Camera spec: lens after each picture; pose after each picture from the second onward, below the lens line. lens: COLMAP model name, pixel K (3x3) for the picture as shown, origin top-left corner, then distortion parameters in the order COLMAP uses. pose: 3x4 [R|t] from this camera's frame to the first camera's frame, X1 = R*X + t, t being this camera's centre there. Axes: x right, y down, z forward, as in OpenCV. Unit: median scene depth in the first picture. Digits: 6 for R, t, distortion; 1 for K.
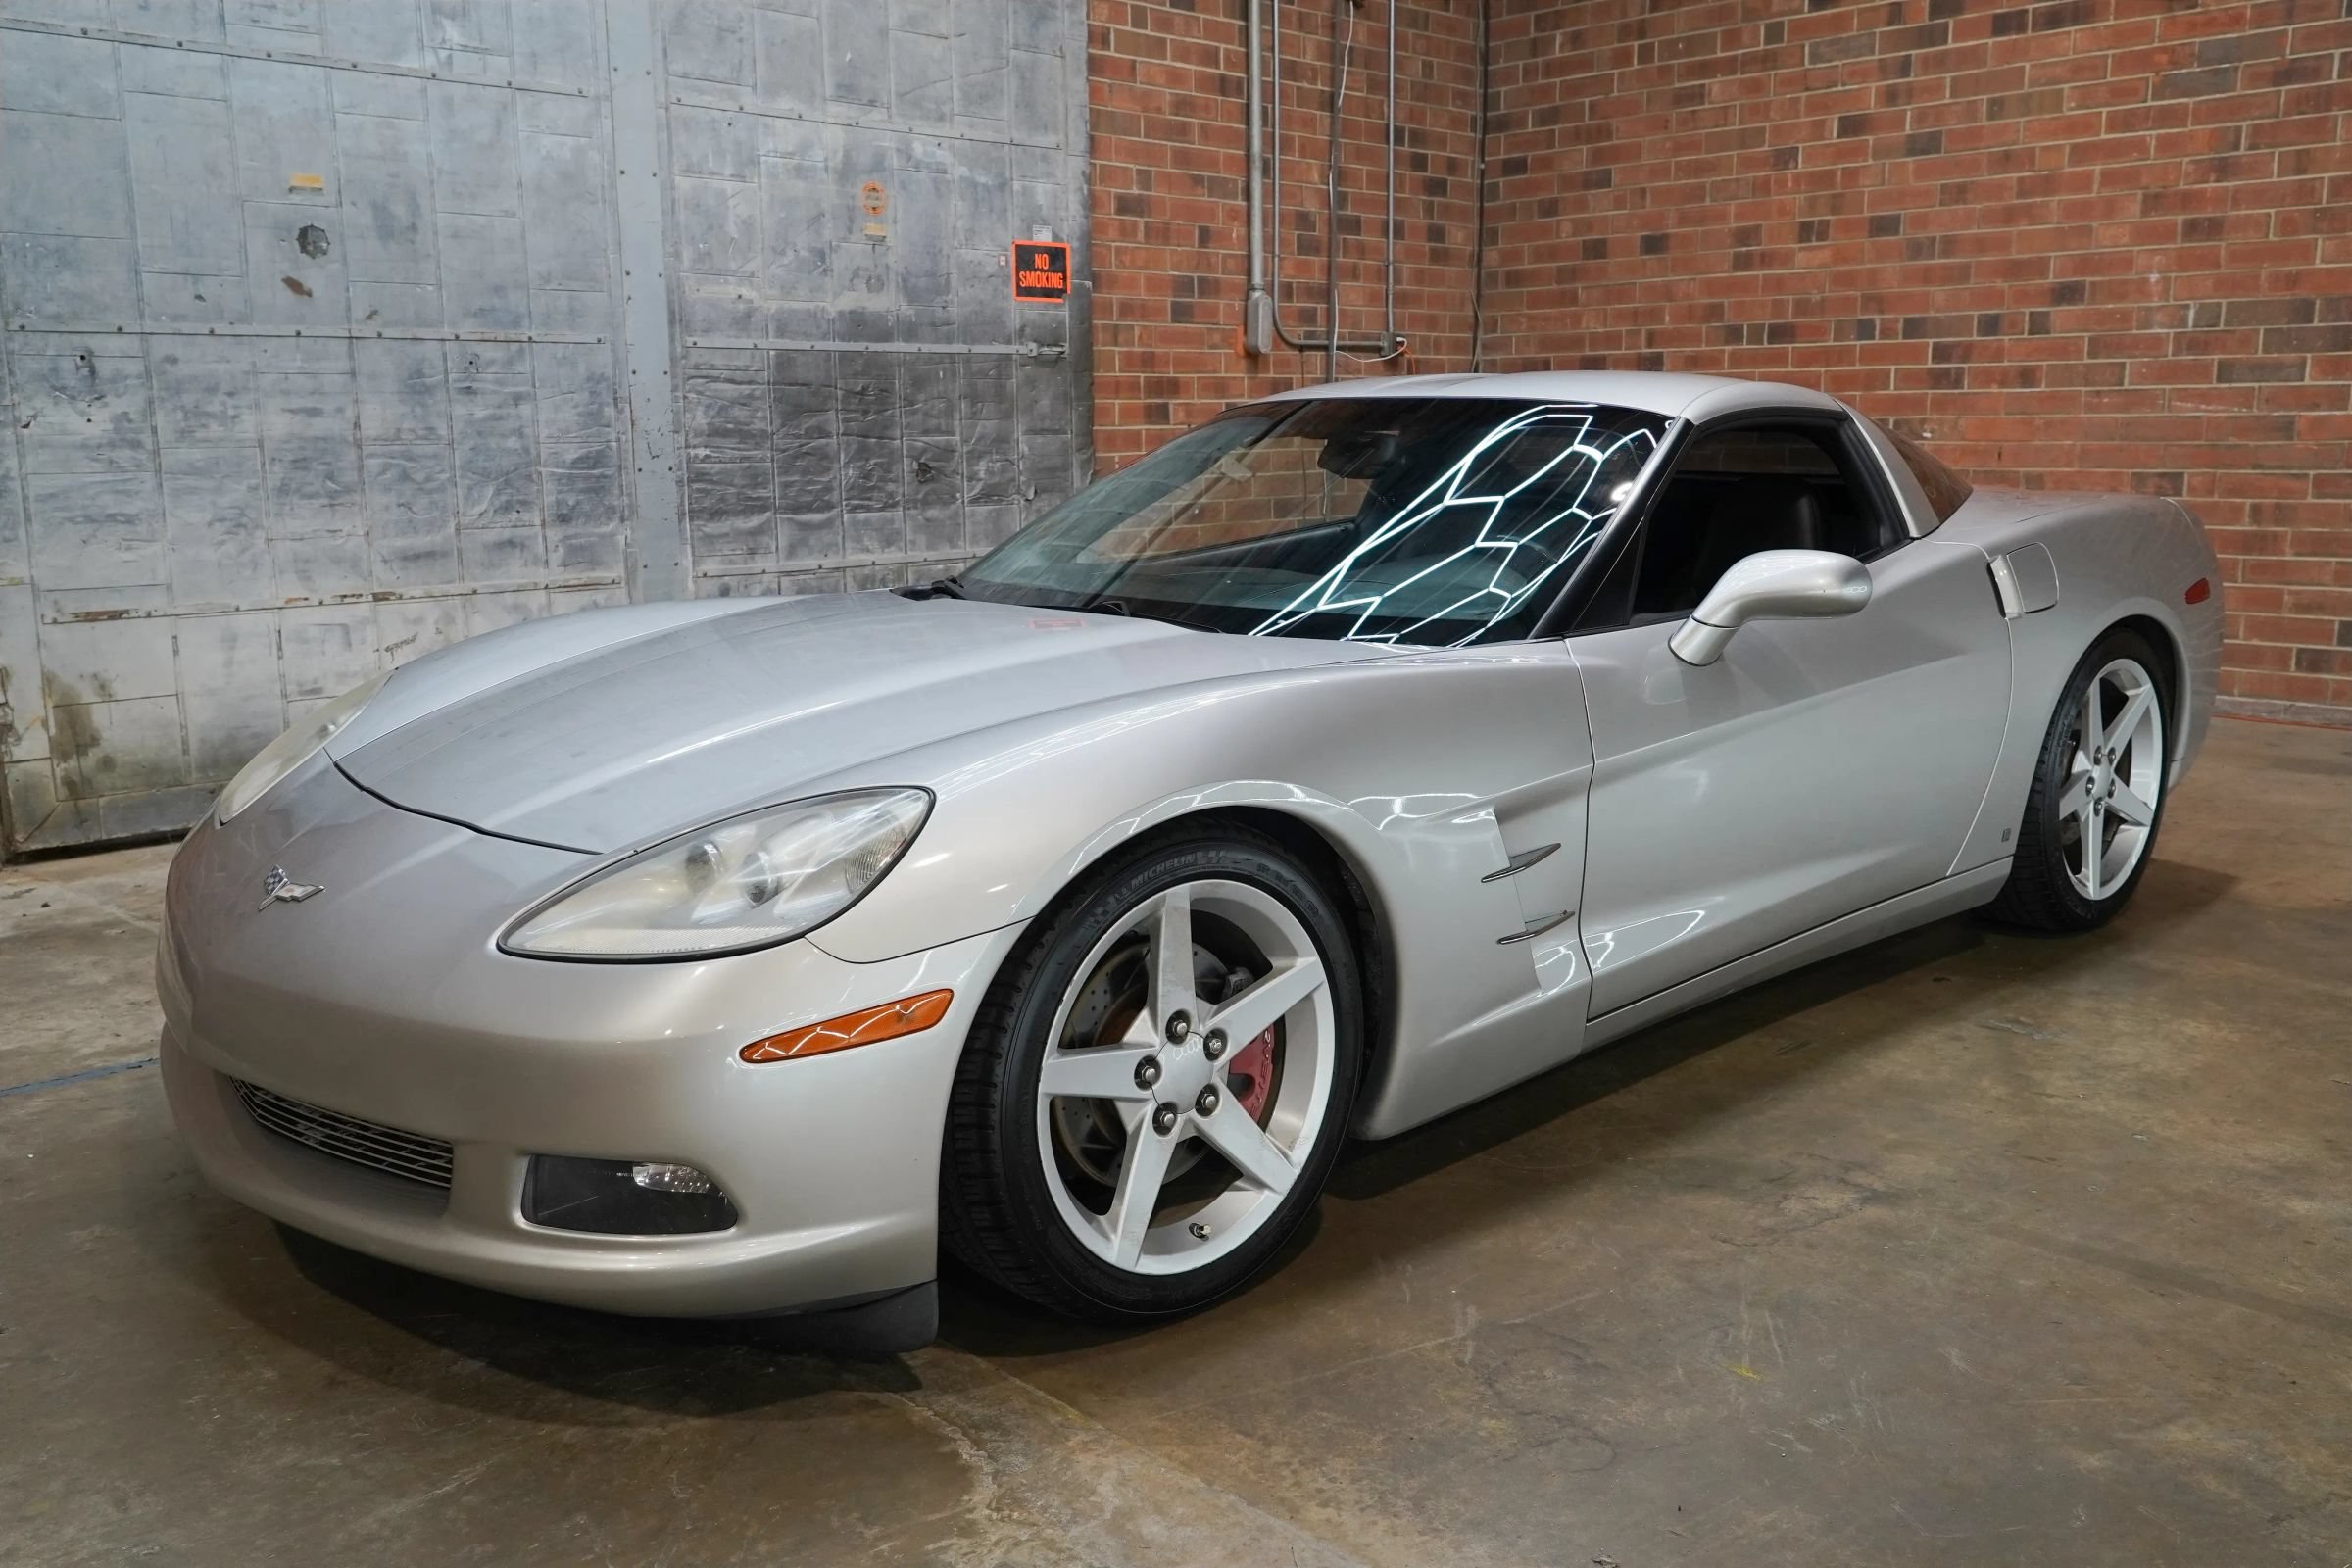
lens RADIAL K [[1974.7, 0, 1172.9], [0, 1974.7, 781.0], [0, 0, 1]] dist [0.020247, -0.001042]
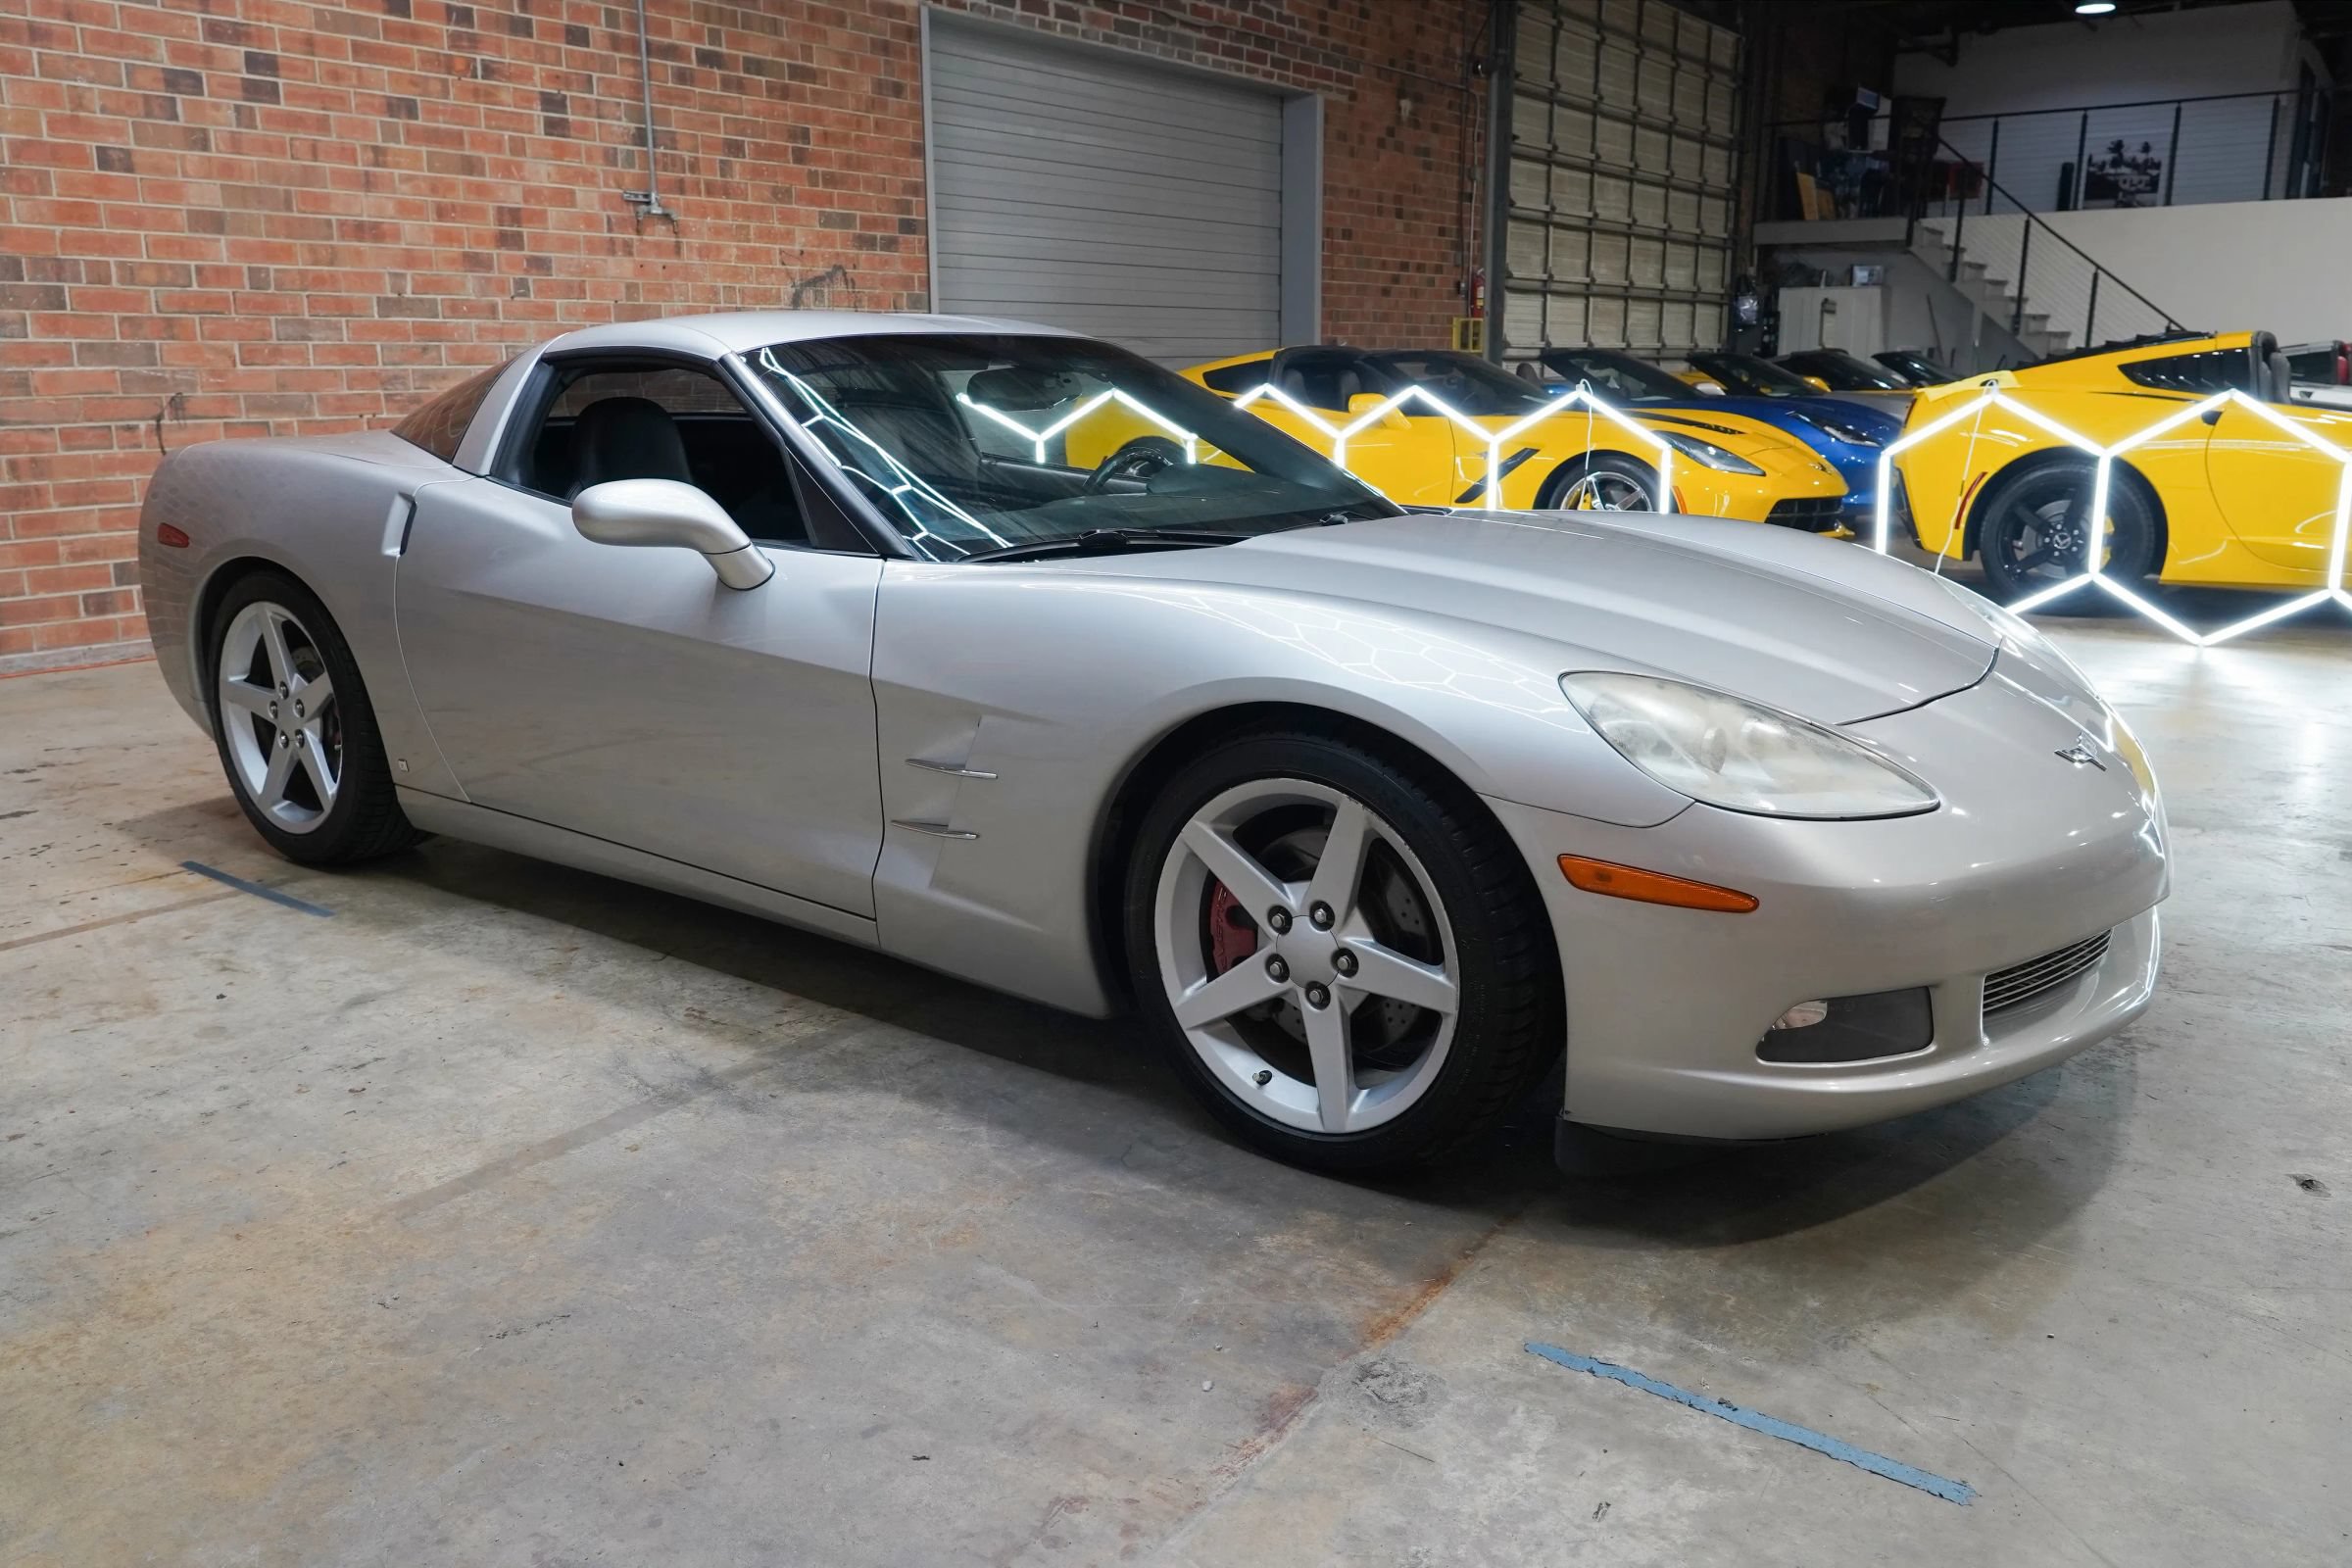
lens RADIAL K [[1791.0, 0, 1167.4], [0, 1791.0, 767.9], [0, 0, 1]] dist [0.003271, 0.008468]
pose [[-0.158677, -0.209568, 0.964833, -0.445101], [0.184460, 0.953715, 0.237490, -0.095955], [-0.969946, 0.215658, -0.112676, 0.552456]]
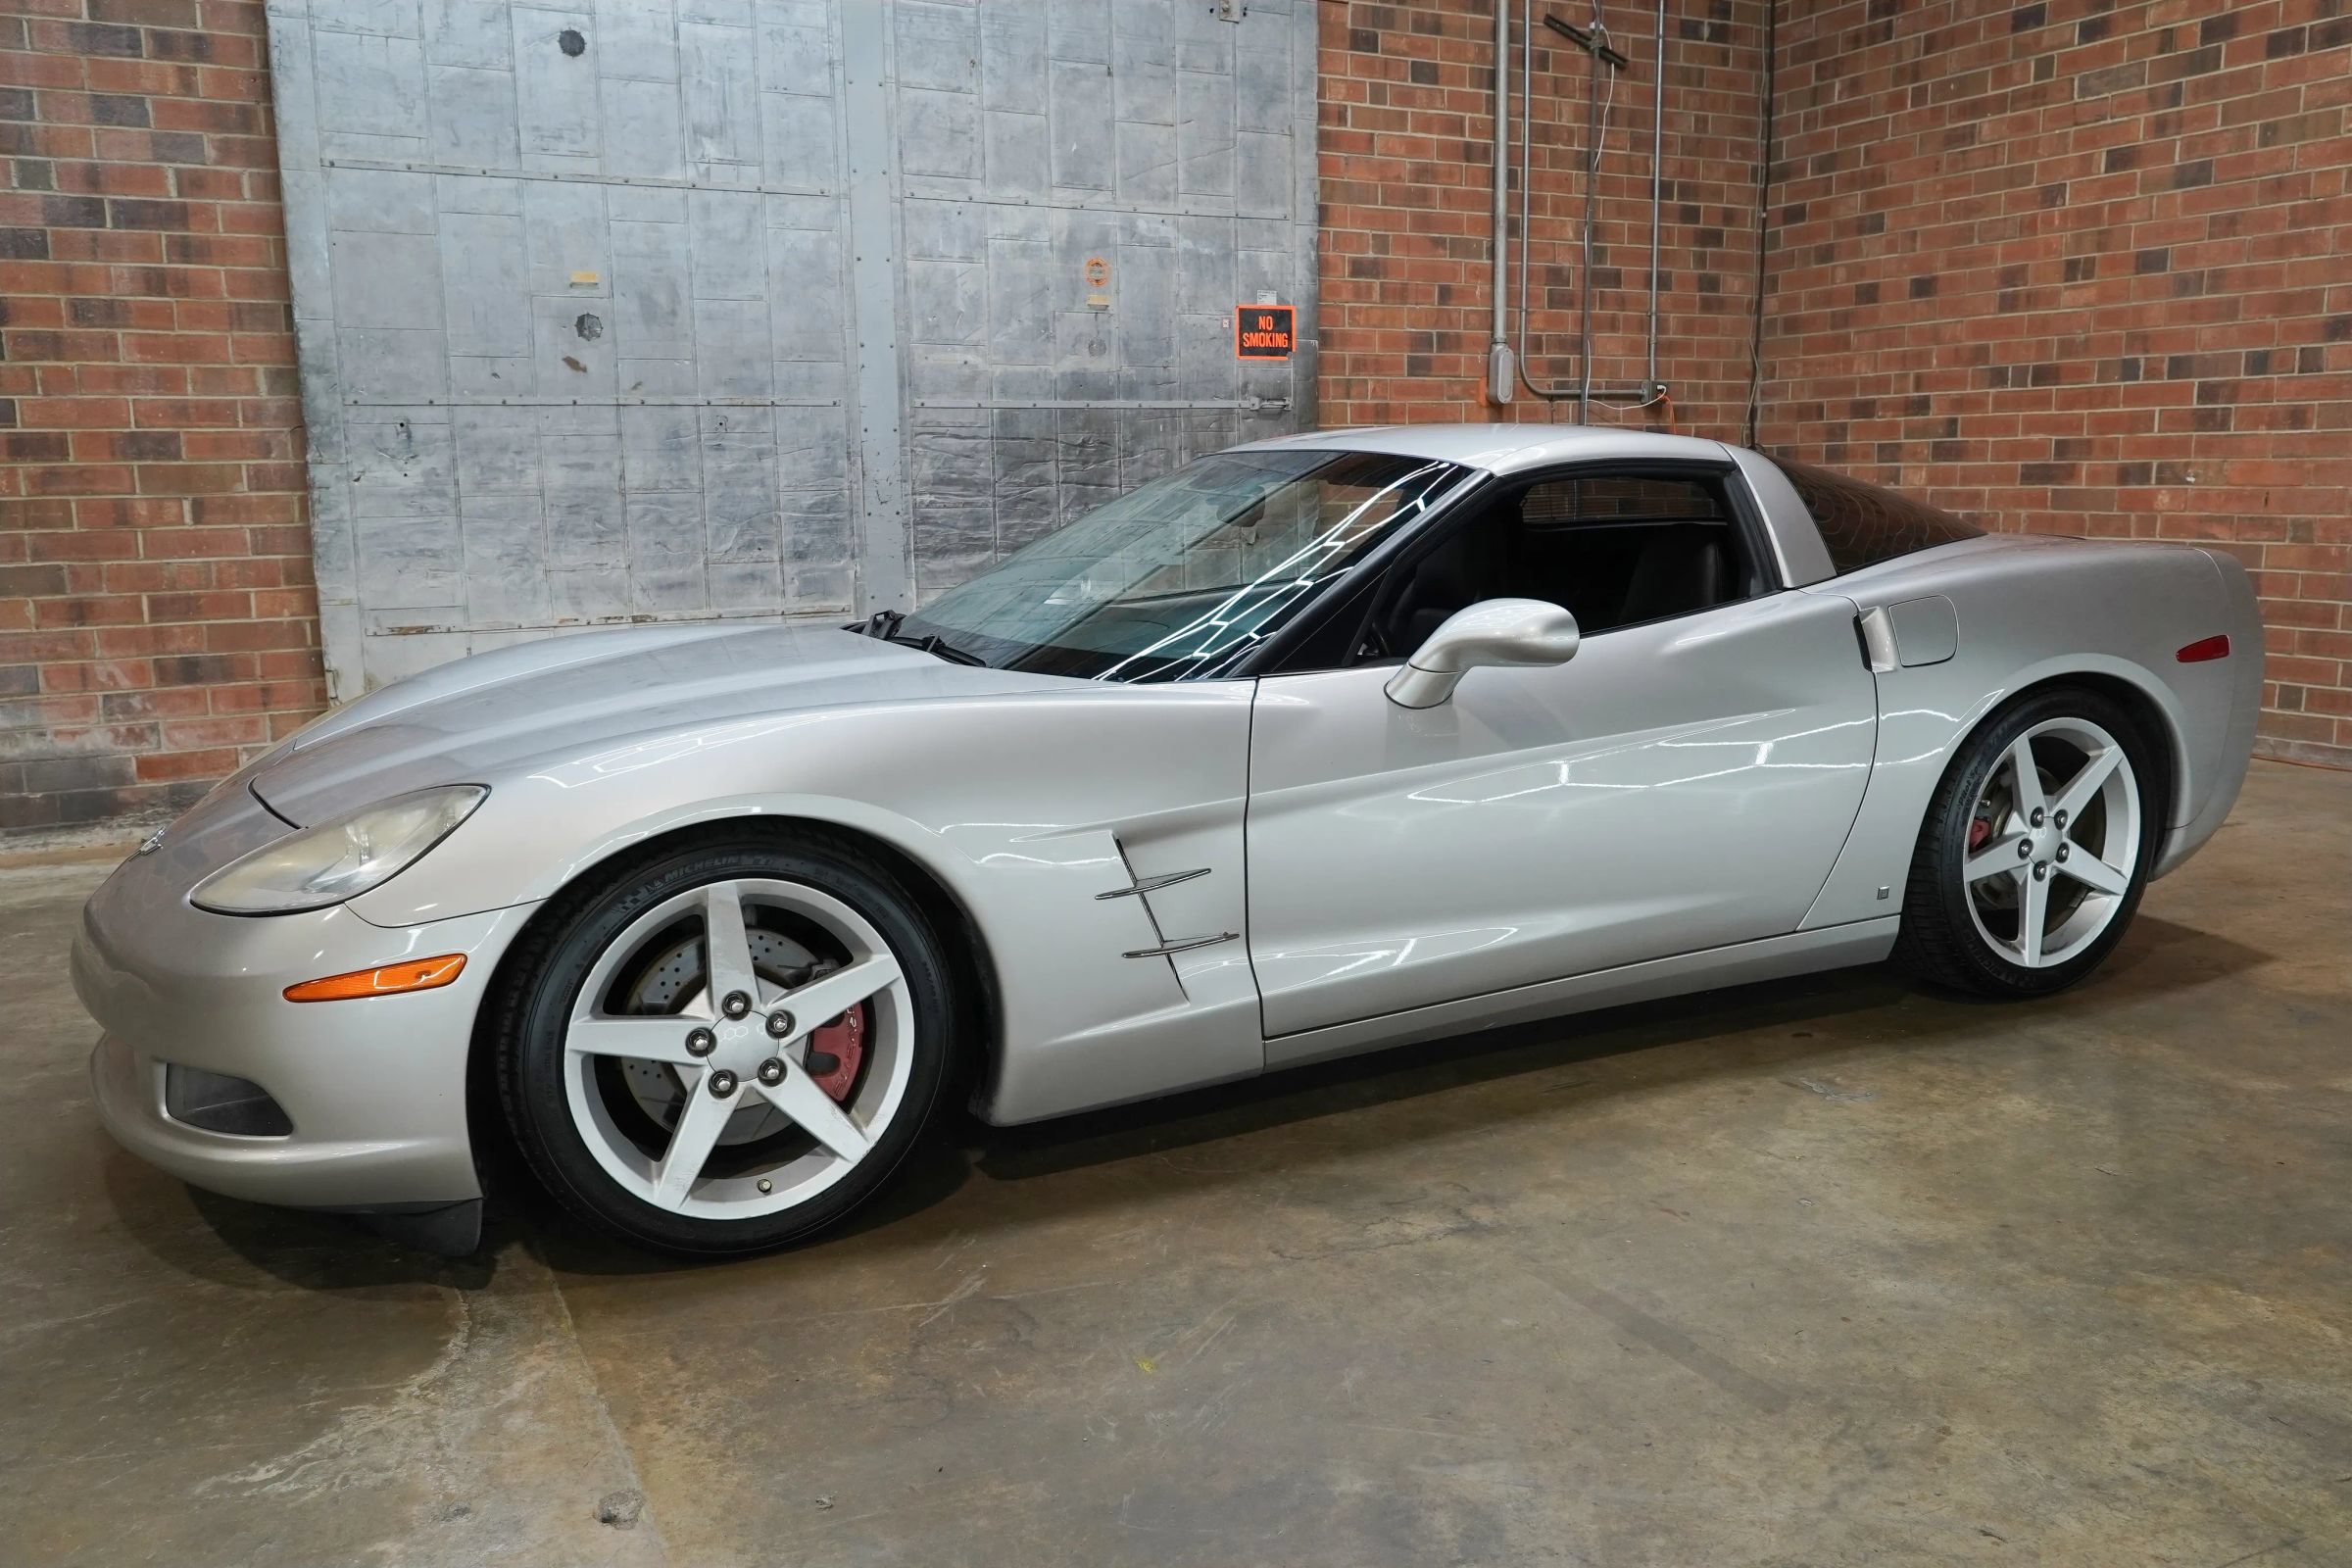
lens RADIAL K [[1843.0, 0, 1176.0], [0, 1843.0, 784.0], [0, 0, 1]] dist [0.011790, 0.001050]
pose [[0.958905, 0.043514, -0.280369, 0.200920], [-0.045918, 0.998943, -0.002006, -0.005066], [0.279986, 0.014798, 0.959890, 0.015101]]
